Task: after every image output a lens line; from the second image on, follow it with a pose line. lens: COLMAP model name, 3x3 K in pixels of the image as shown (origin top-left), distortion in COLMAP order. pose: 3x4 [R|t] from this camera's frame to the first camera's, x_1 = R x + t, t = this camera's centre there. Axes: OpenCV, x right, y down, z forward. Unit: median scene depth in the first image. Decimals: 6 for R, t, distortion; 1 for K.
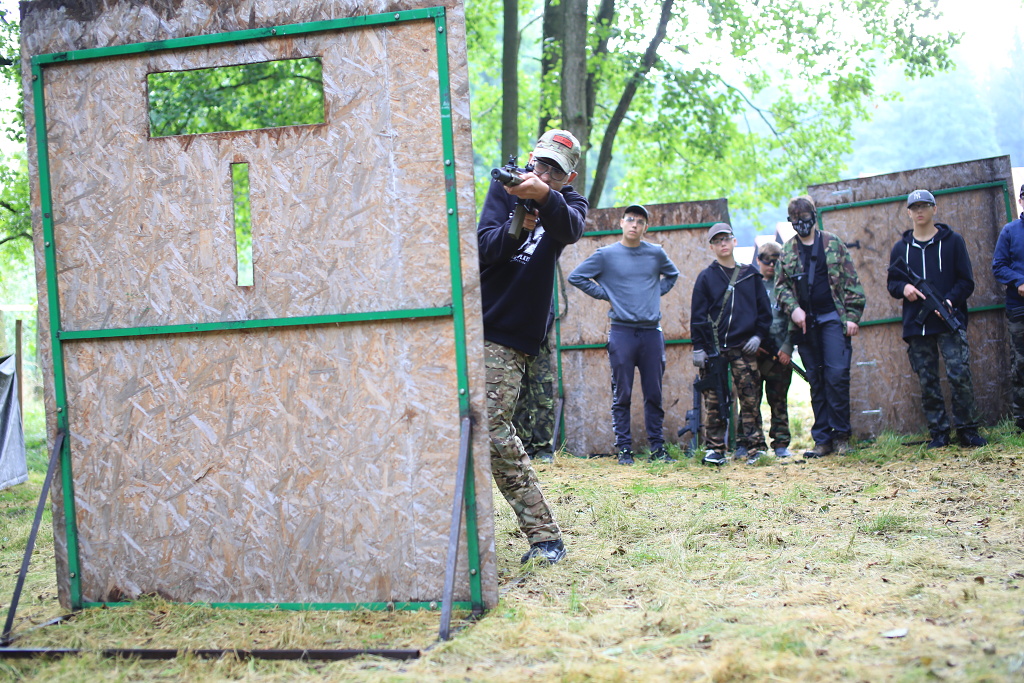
lens RADIAL K [[1350.5, 0, 516.3], [0, 1350.5, 347.8], [0, 0, 1]] dist [-0.078535, 0.000000]
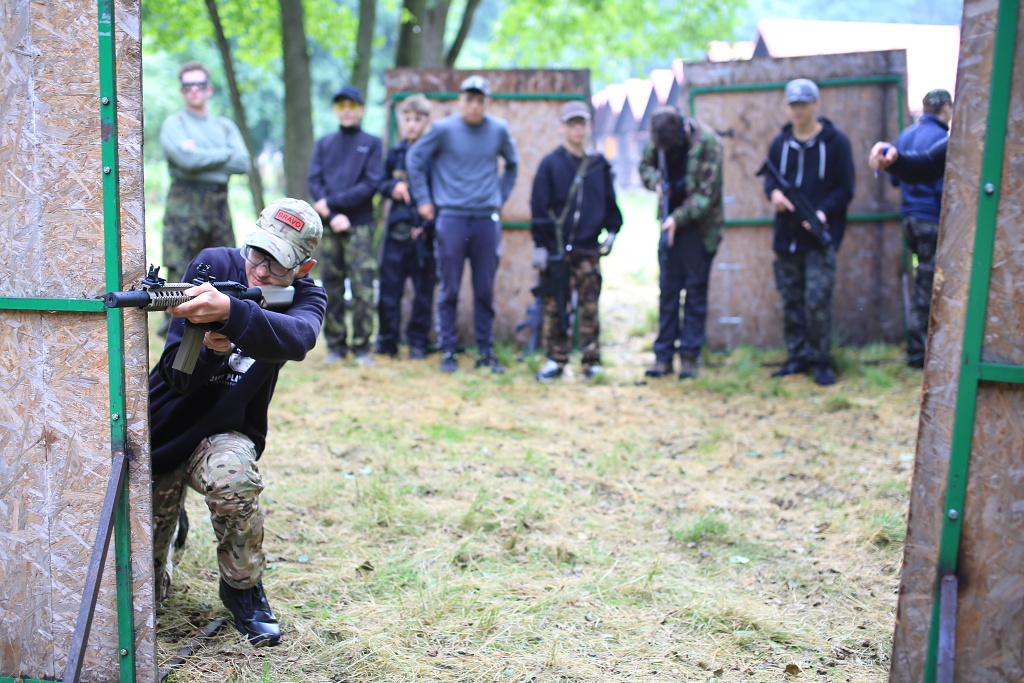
lens RADIAL K [[1350.5, 0, 507.0], [0, 1350.5, 333.1], [0, 0, 1]] dist [-0.078535, 0.000000]
pose [[0.995241, 0.061225, 0.075804, 0.111429], [-0.070593, 0.989285, 0.127798, -0.118368], [-0.067168, -0.132541, 0.988899, 0.265736]]
